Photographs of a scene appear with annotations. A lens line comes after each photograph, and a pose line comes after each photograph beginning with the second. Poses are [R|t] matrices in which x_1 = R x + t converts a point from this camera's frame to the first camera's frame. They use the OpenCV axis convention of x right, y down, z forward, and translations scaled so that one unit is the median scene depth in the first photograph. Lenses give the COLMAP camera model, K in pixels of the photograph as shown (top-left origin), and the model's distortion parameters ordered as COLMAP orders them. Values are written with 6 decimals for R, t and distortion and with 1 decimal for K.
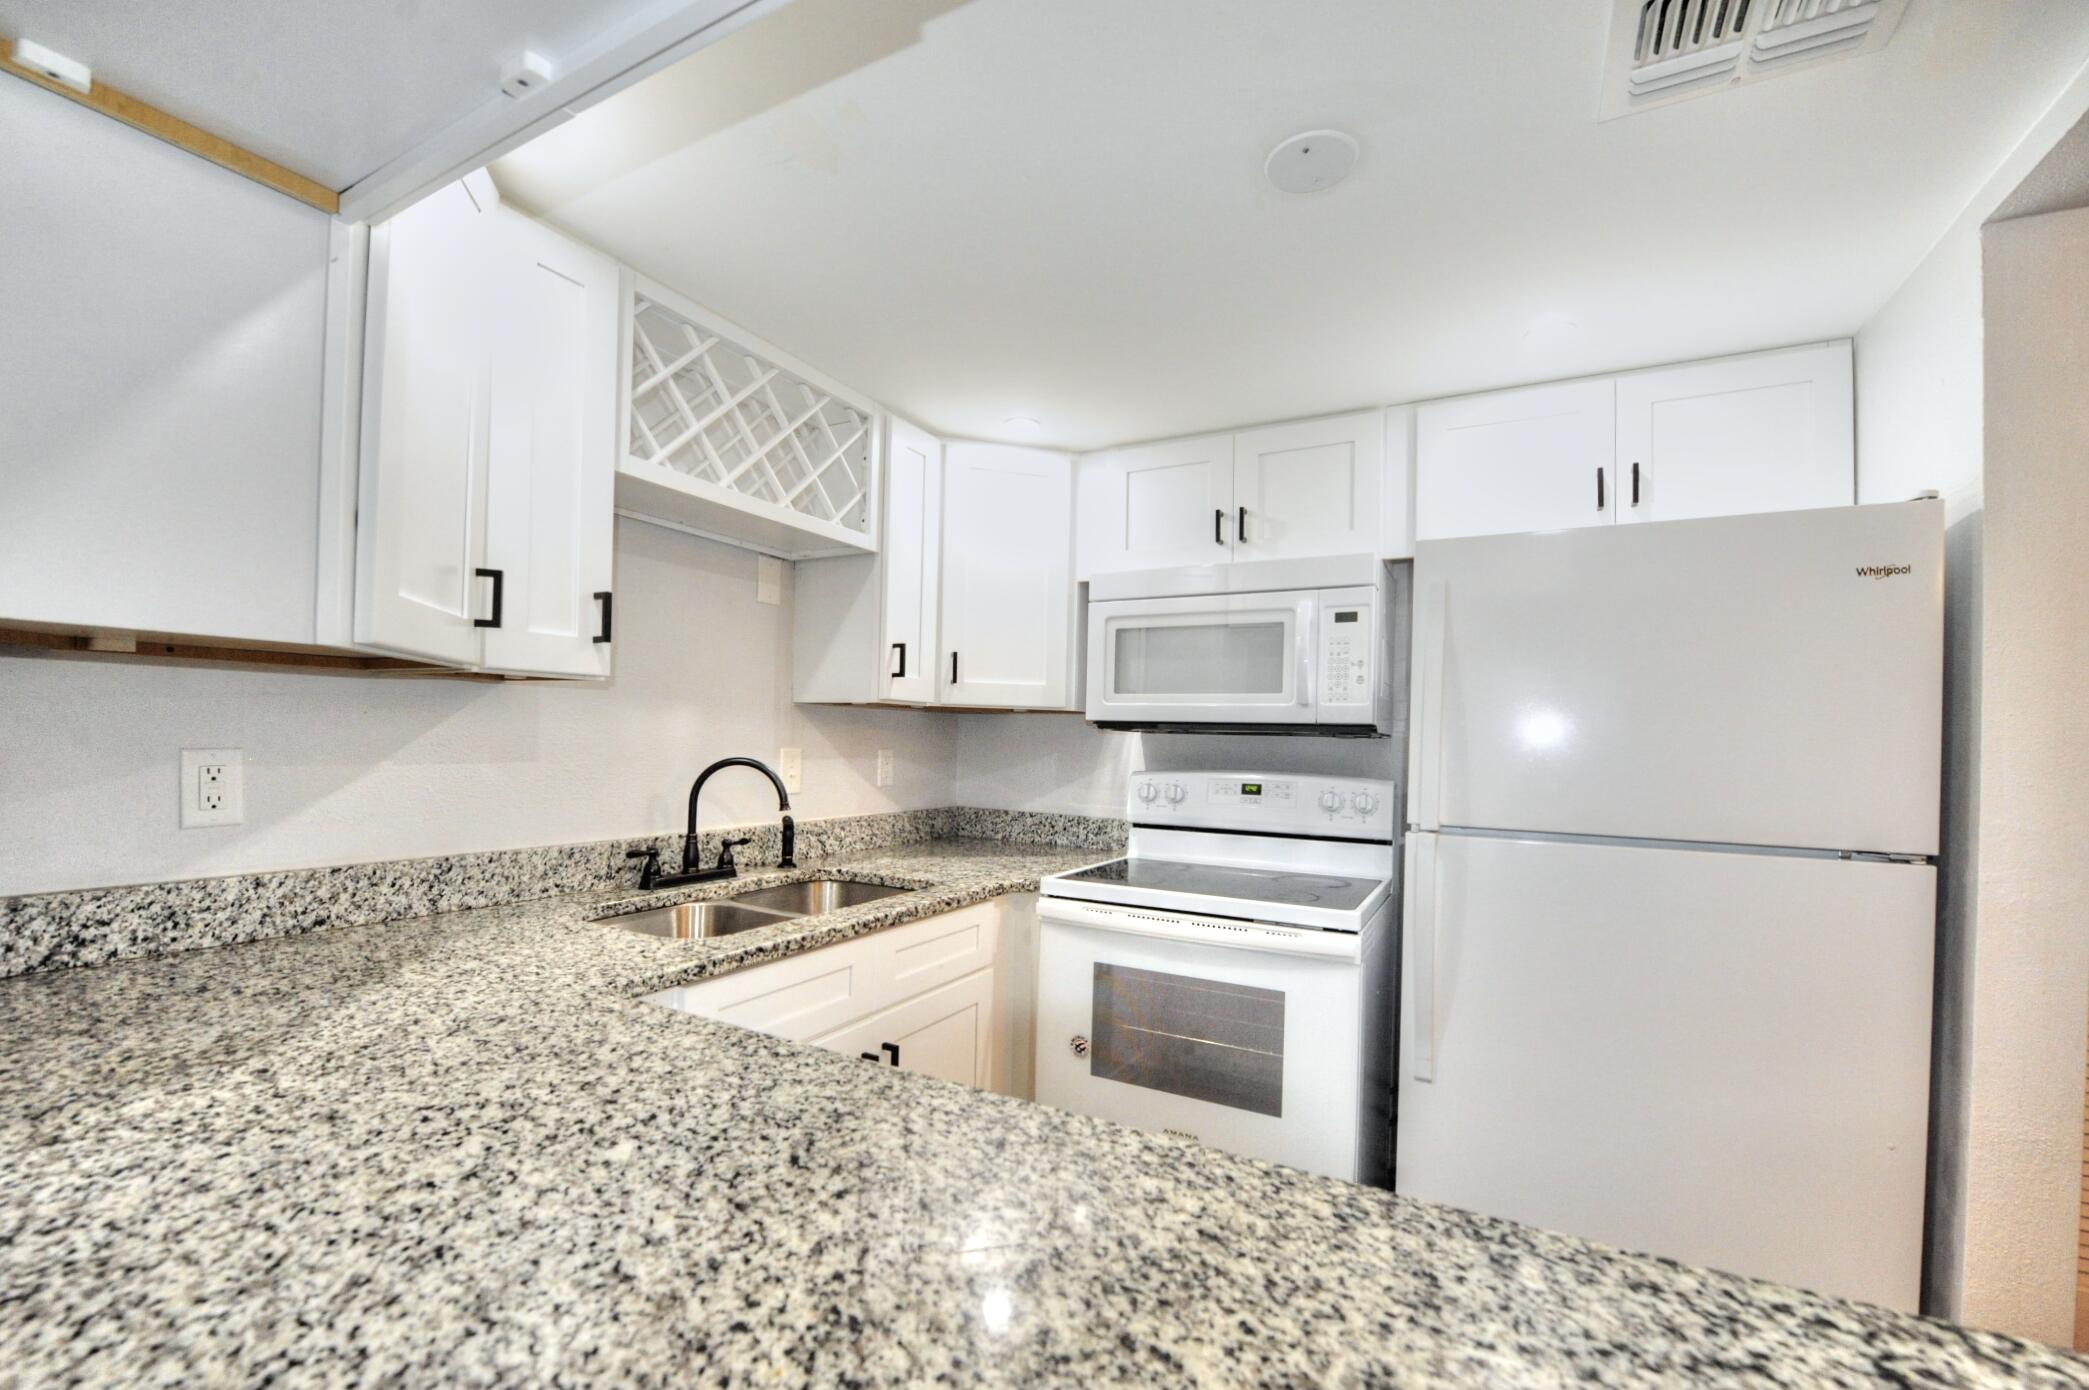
lens RADIAL K [[852.4, 0, 1047.5], [0, 852.4, 731.6], [0, 0, 1]] dist [-0.013164, -0.004381]
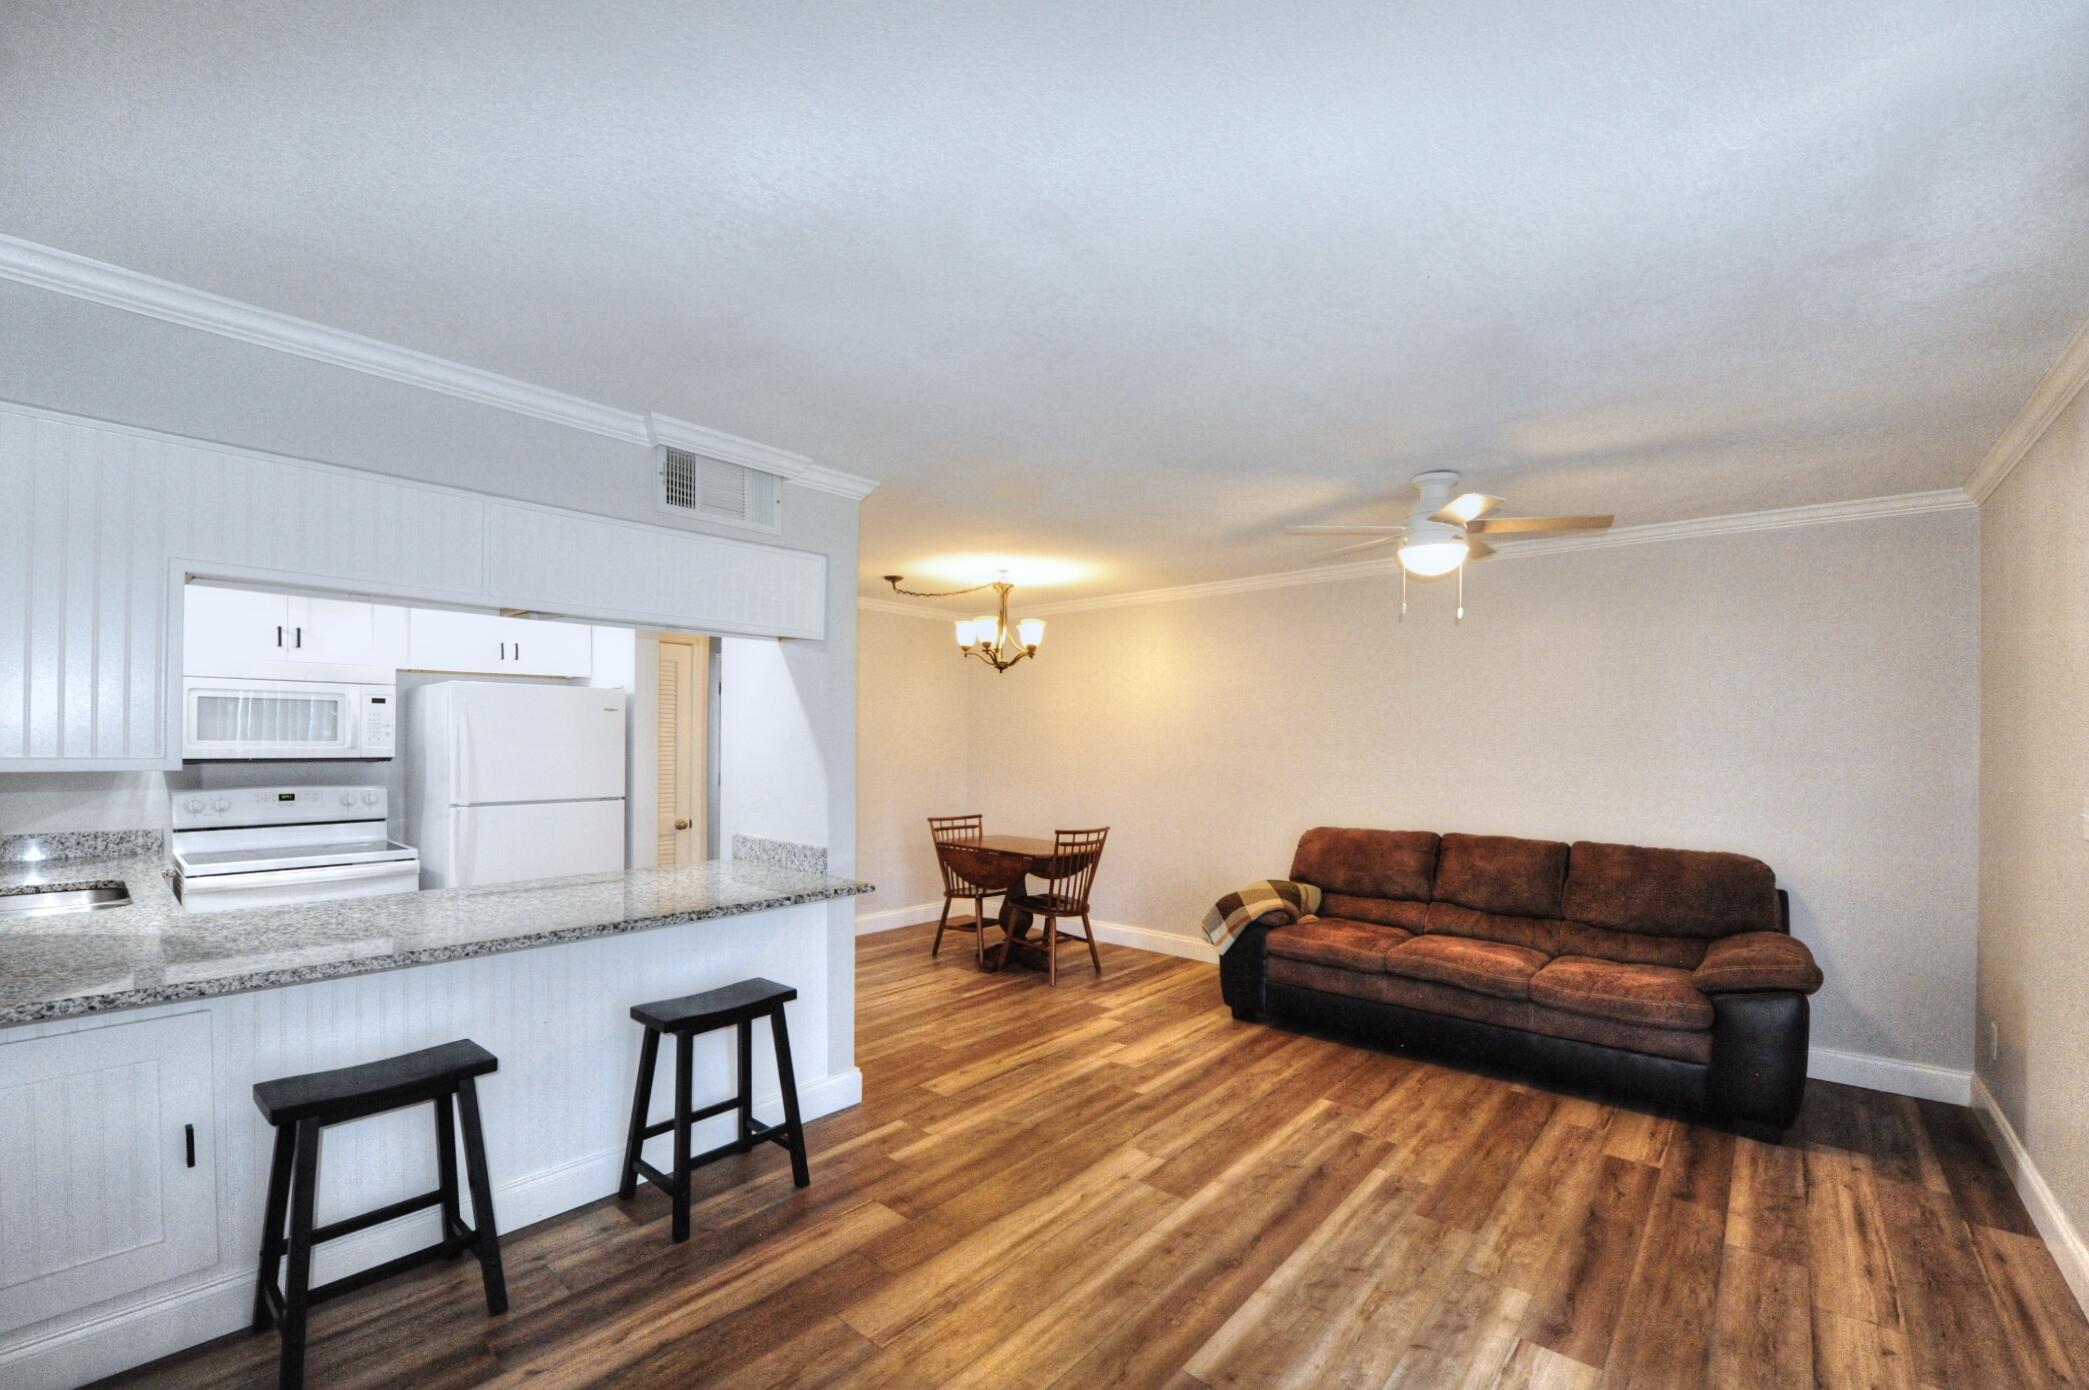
lens RADIAL K [[852.4, 0, 1047.5], [0, 852.4, 731.6], [0, 0, 1]] dist [-0.013164, -0.004381]
pose [[0.210858, -0.013675, 0.977421, -1.285027], [-0.013225, 0.999771, 0.016841, -0.129773], [-0.977427, -0.016478, 0.210629, -0.932423]]
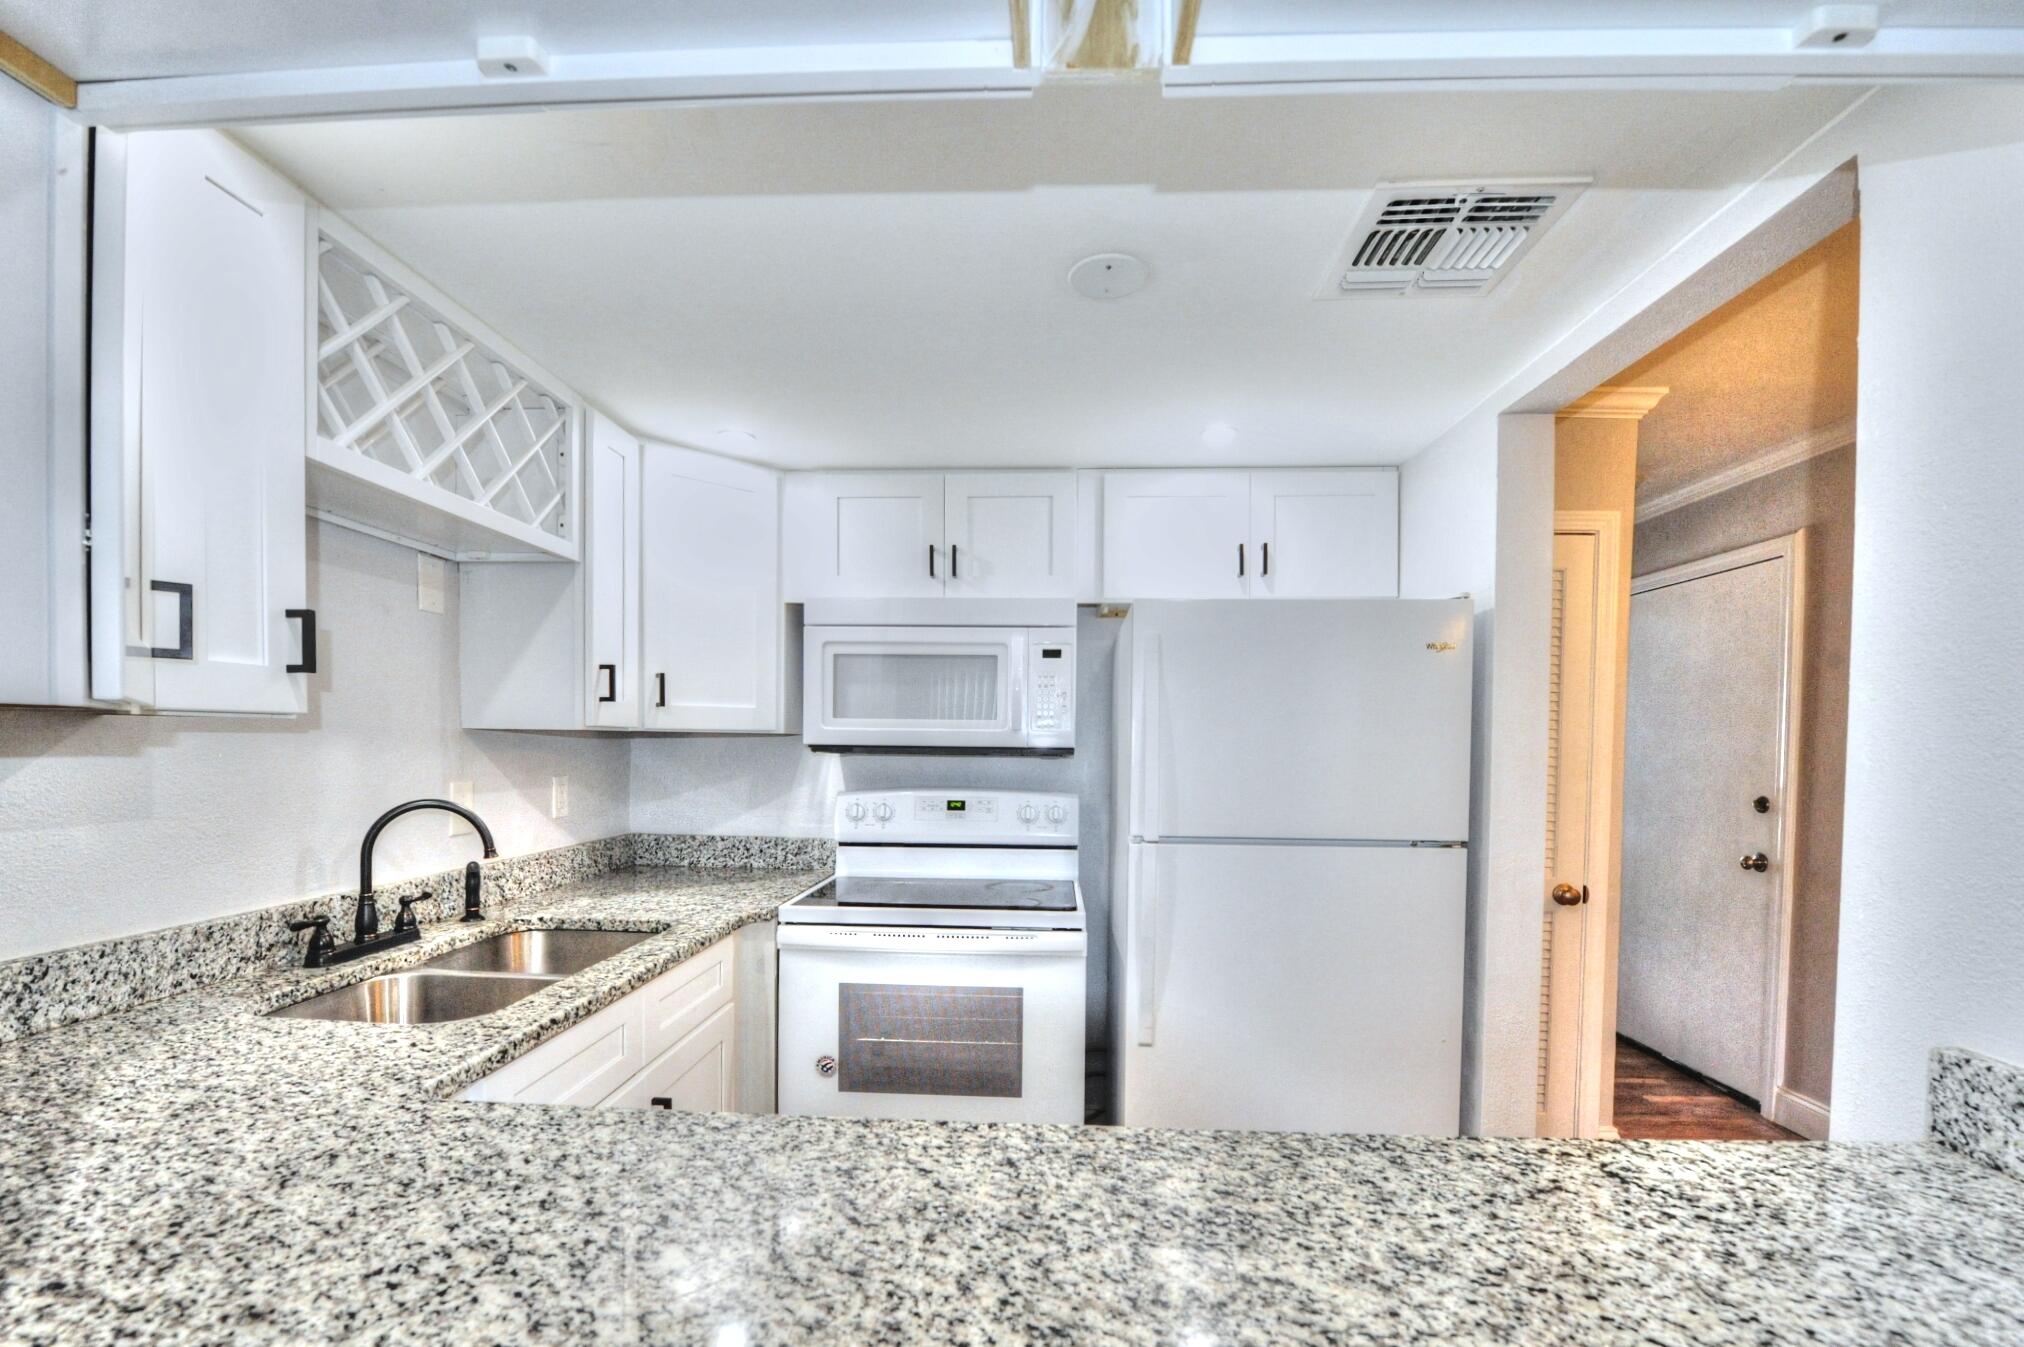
lens RADIAL K [[847.6, 0, 1004.8], [0, 847.6, 762.8], [0, 0, 1]] dist [-0.017262, -0.003531]
pose [[0.904494, -0.022404, 0.425897, -0.209233], [0.006055, 0.999193, 0.039701, -0.037382], [-0.426443, -0.033331, 0.903900, -0.000104]]
